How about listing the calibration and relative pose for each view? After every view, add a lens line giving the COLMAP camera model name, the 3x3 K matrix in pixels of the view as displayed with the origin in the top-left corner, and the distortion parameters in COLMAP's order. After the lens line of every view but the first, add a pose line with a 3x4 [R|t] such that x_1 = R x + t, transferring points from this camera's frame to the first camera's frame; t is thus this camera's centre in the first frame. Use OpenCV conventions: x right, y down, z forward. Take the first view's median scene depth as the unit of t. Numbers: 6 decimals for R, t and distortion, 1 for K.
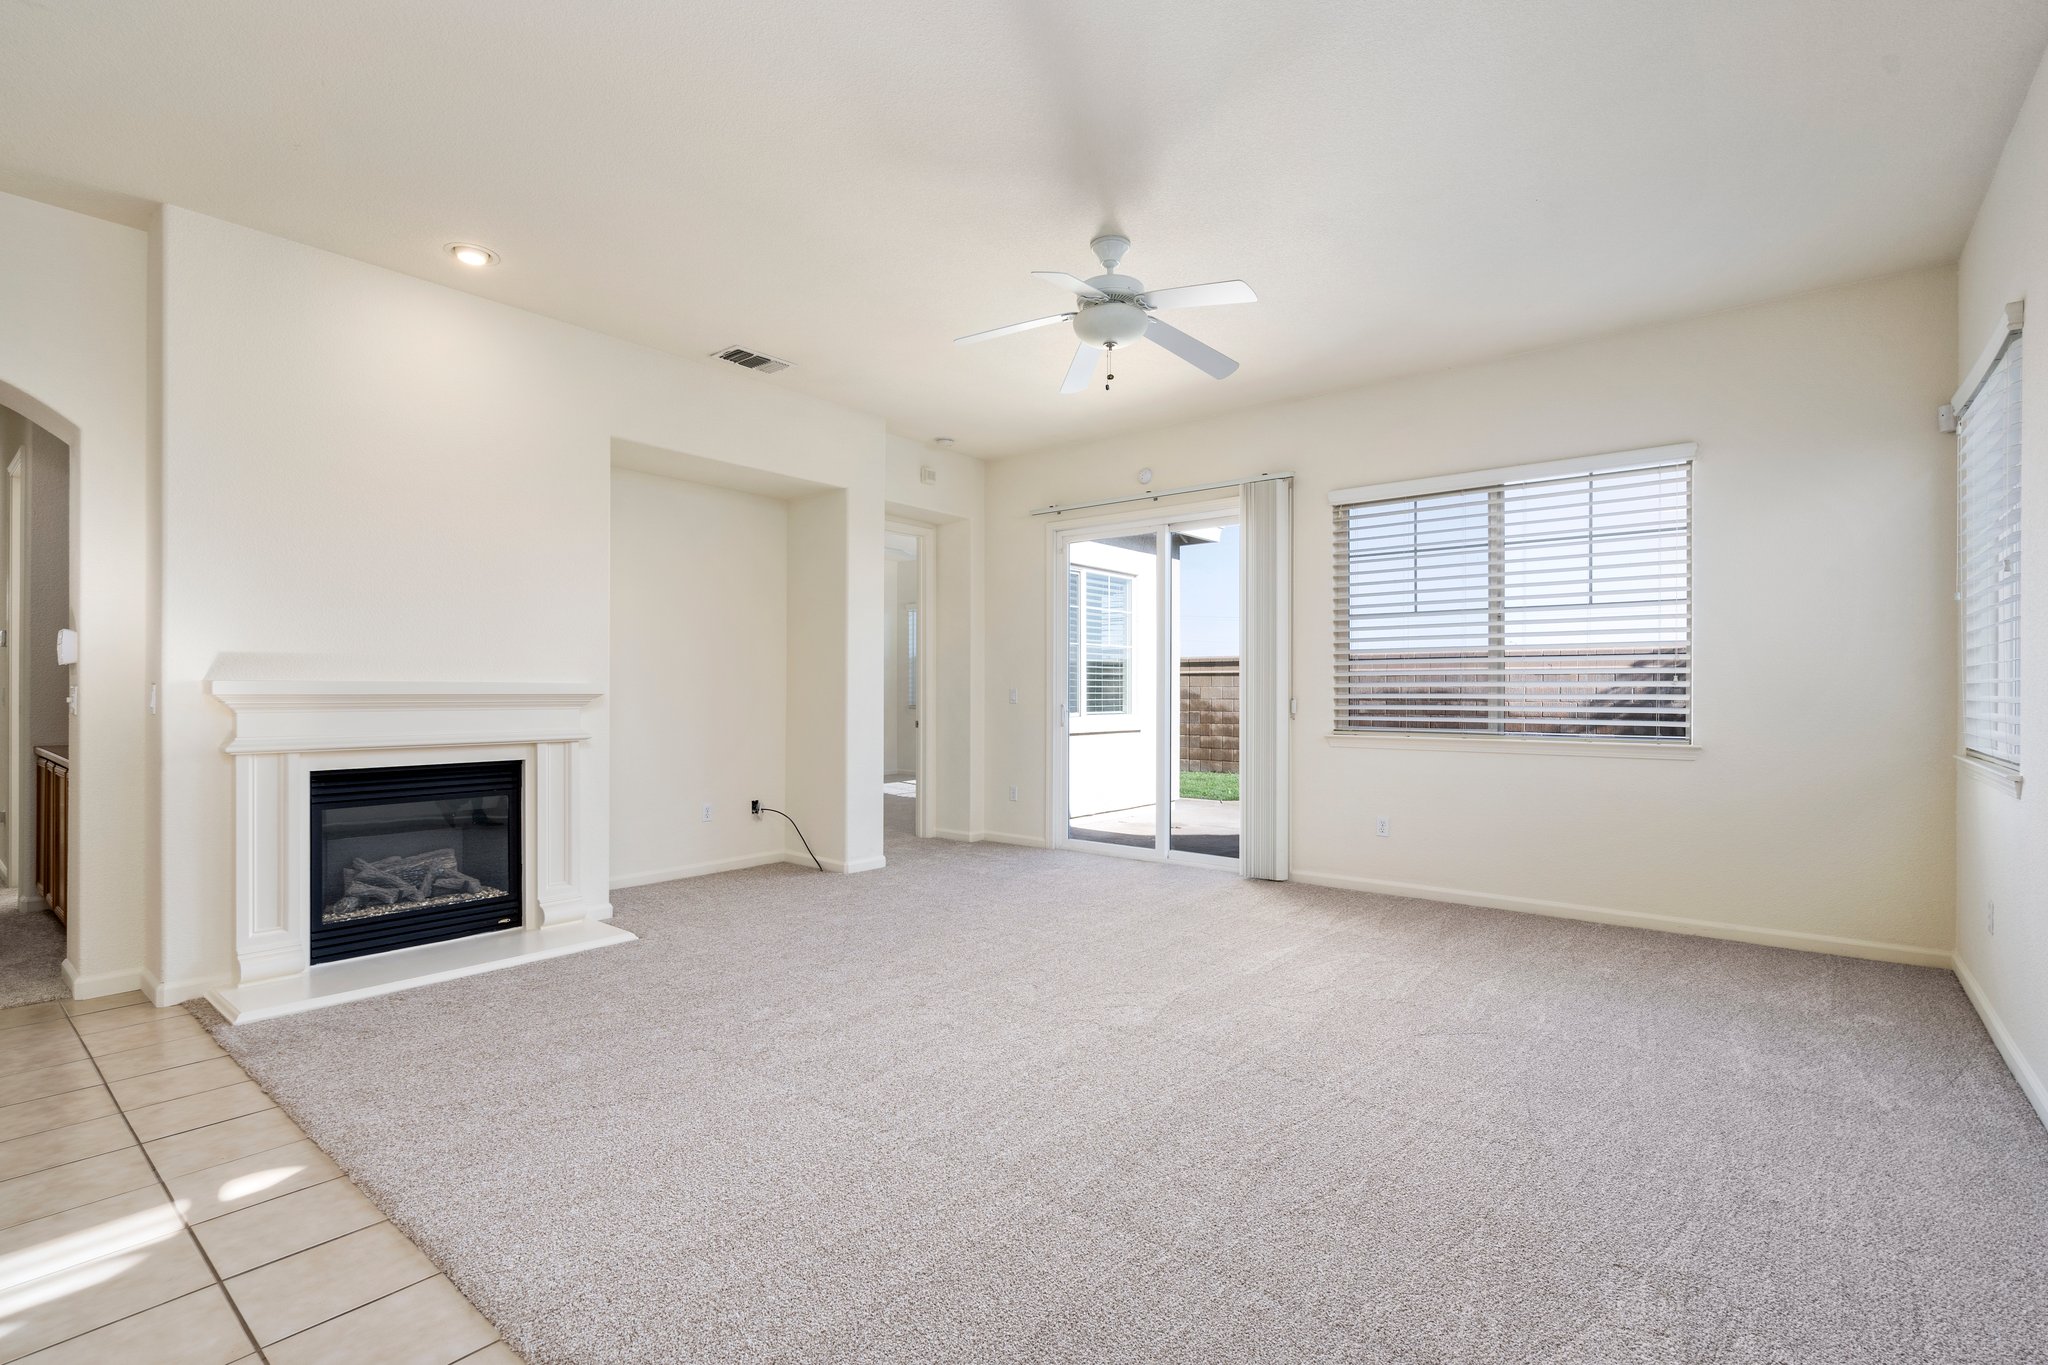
lens RADIAL K [[935.3, 0, 1018.6], [0, 935.3, 693.0], [0, 0, 1]] dist [-0.003993, -0.000574]
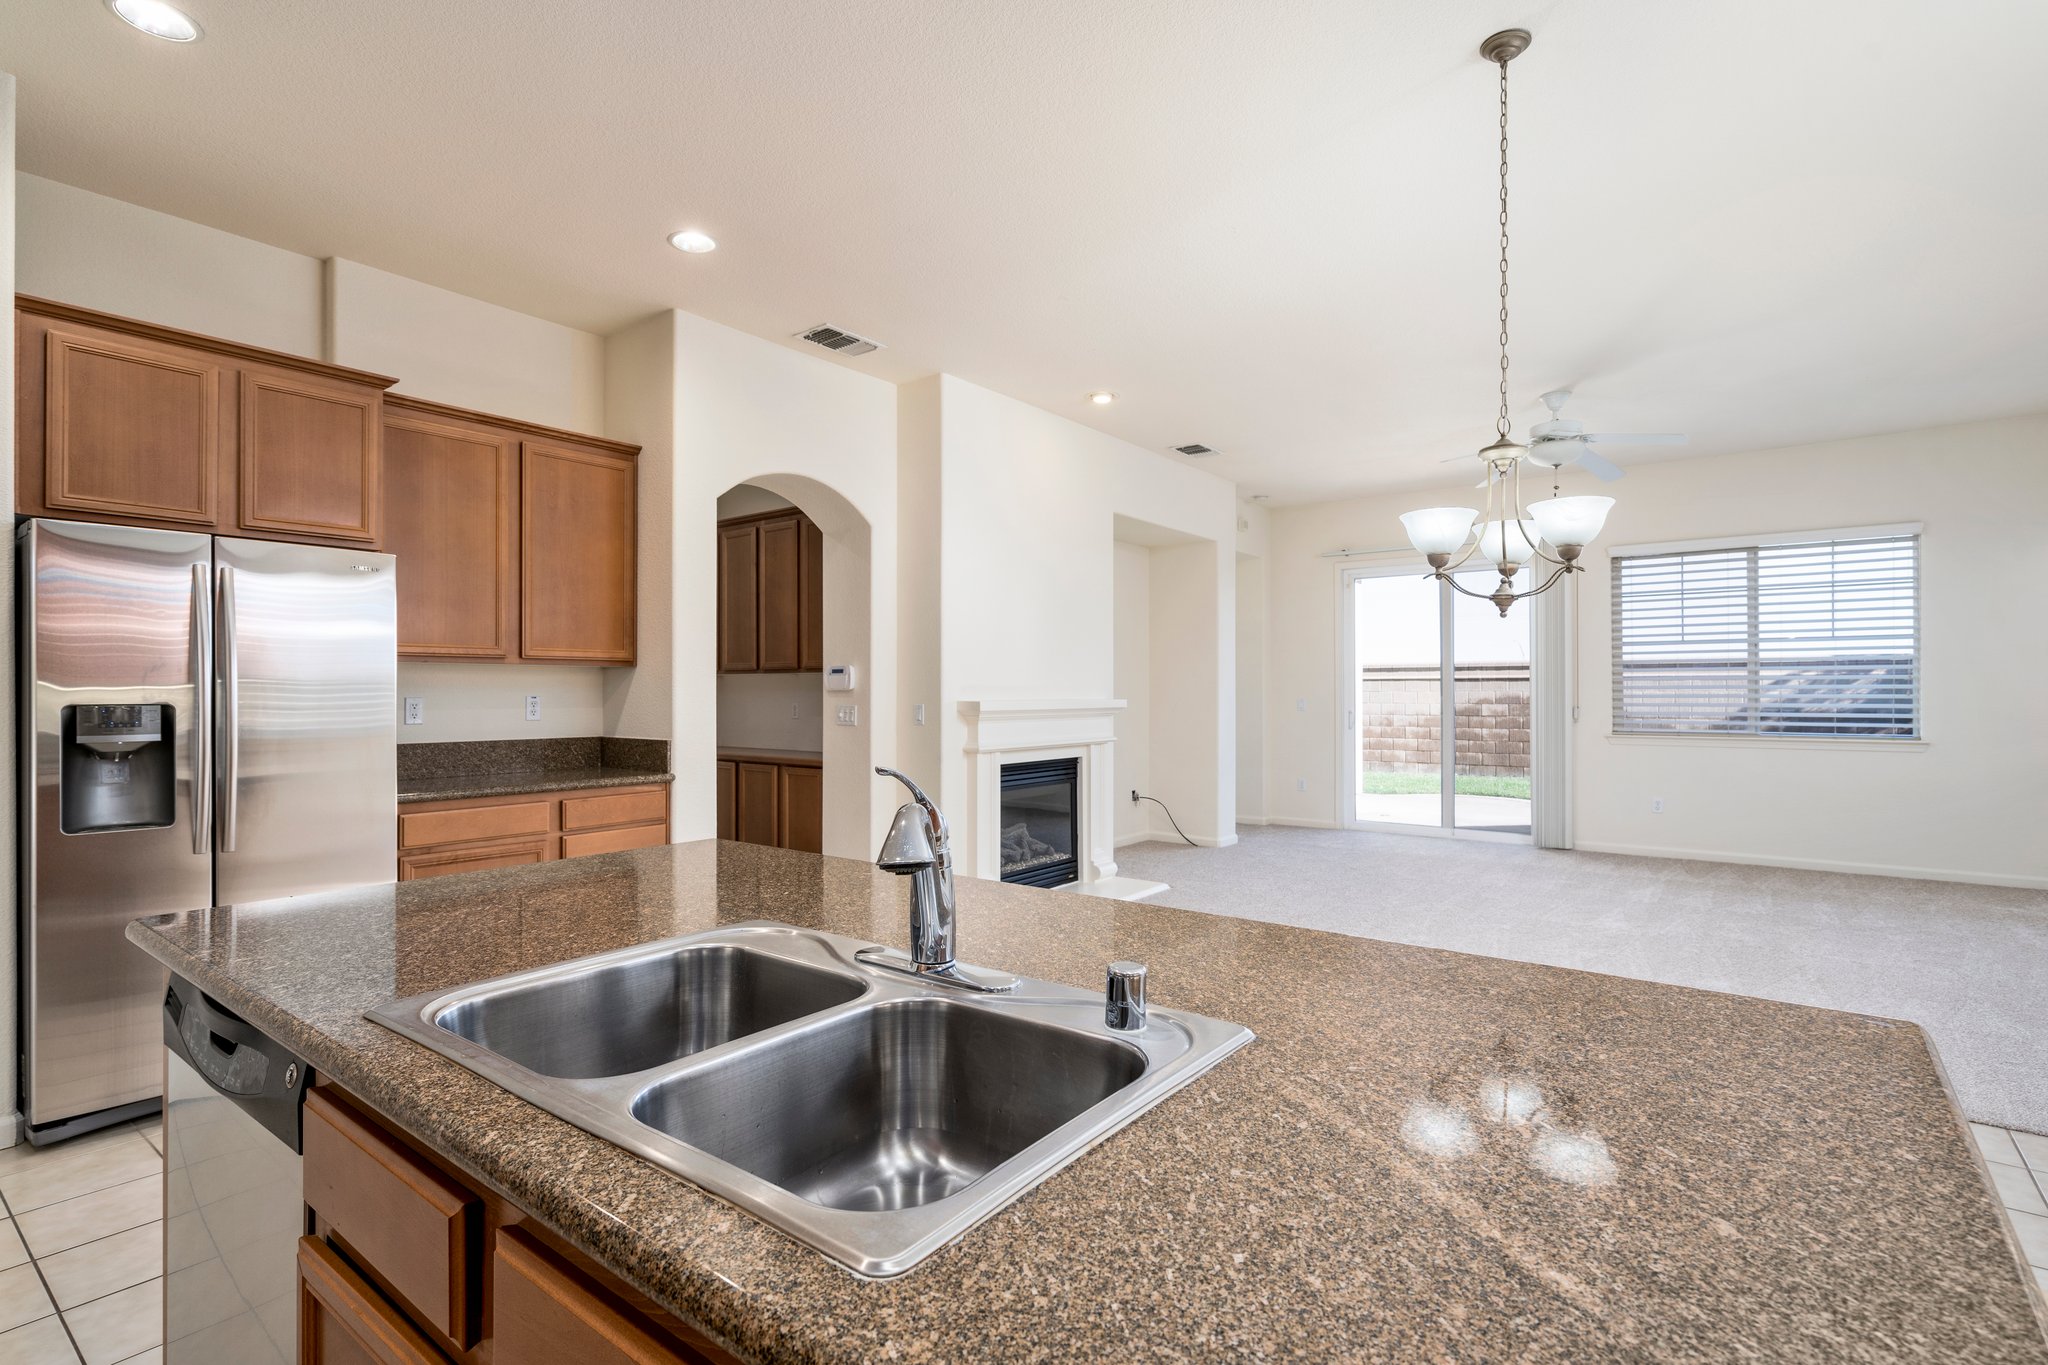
lens RADIAL K [[935.3, 0, 1045.9], [0, 935.3, 683.1], [0, 0, 1]] dist [-0.003993, -0.000574]
pose [[0.999719, -0.004683, 0.023223, -0.614646], [0.004974, 0.999910, -0.012481, -0.018926], [-0.023162, 0.012593, 0.999652, -0.354340]]
